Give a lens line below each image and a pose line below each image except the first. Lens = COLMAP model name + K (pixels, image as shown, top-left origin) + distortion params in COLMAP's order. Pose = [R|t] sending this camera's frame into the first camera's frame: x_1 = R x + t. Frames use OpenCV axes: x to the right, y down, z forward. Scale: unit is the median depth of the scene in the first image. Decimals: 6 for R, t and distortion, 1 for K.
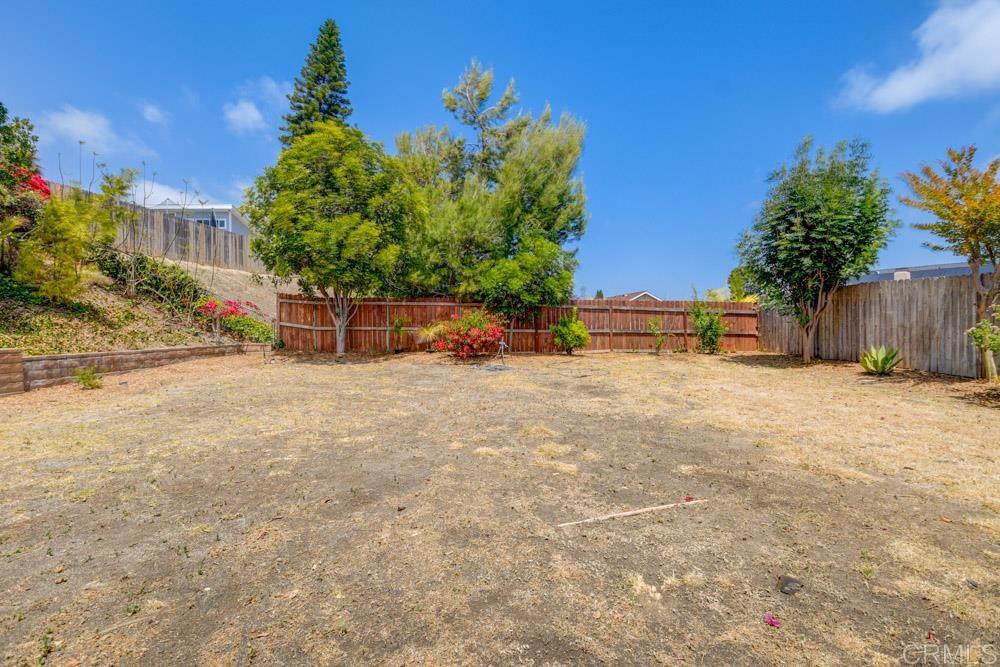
lens RADIAL K [[445.1, 0, 497.8], [0, 445.1, 327.7], [0, 0, 1]] dist [0.000666, -0.002611]
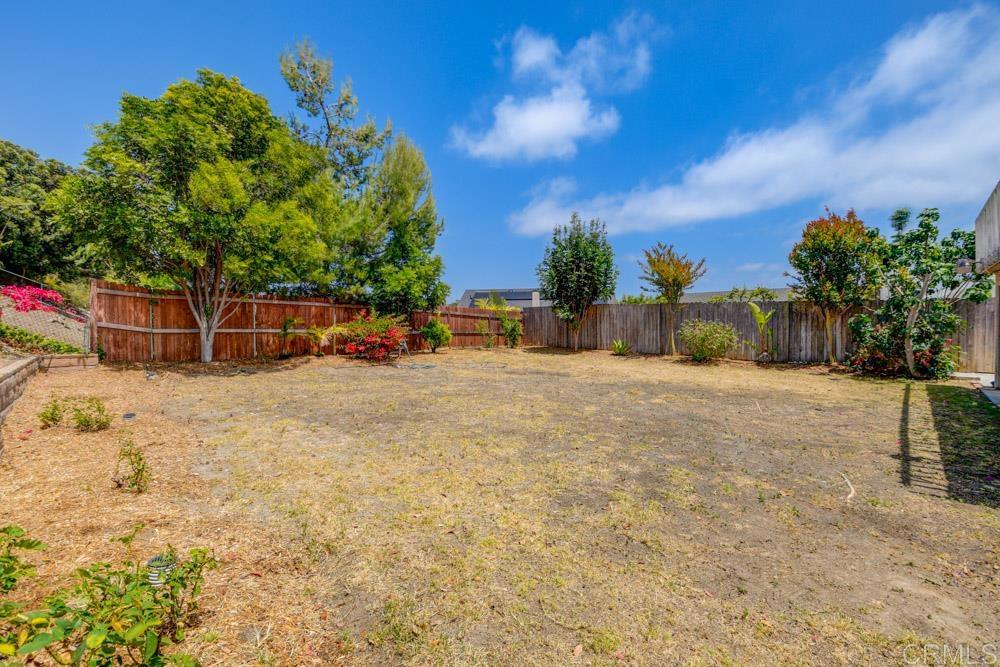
lens RADIAL K [[445.1, 0, 519.6], [0, 445.1, 334.9], [0, 0, 1]] dist [0.000666, -0.002611]
pose [[0.662806, -0.010700, 0.748715, -0.577099], [-0.002996, 0.999852, 0.016941, -0.006294], [-0.748785, -0.013471, 0.662676, 0.065014]]
